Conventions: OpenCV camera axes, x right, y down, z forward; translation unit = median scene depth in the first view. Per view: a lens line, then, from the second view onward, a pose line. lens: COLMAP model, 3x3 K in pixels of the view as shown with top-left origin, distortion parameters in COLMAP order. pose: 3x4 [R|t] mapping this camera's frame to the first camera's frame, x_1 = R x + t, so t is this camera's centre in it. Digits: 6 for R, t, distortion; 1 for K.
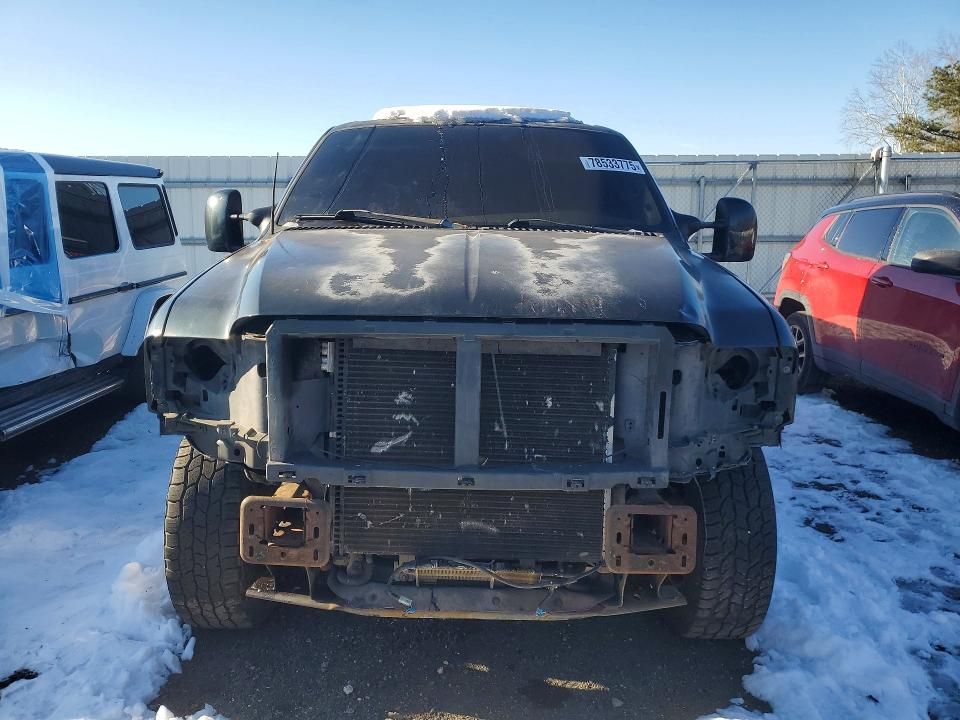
lens RADIAL K [[781.1, 0, 480.0], [0, 781.1, 360.0], [0, 0, 1]] dist [0.004051, 0.008922]
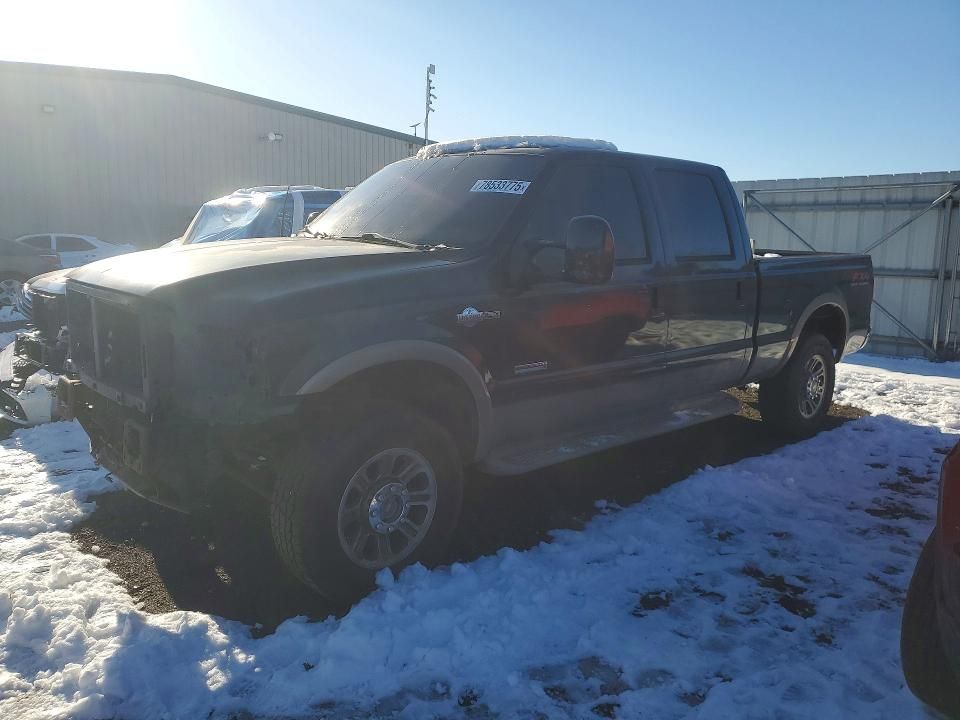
lens RADIAL K [[781.1, 0, 480.0], [0, 781.1, 360.0], [0, 0, 1]] dist [0.004051, 0.008922]
pose [[0.678369, 0.147011, -0.719864, 0.817445], [-0.170953, 0.984469, 0.039950, -0.045601], [0.714556, 0.095963, 0.692965, 0.219312]]
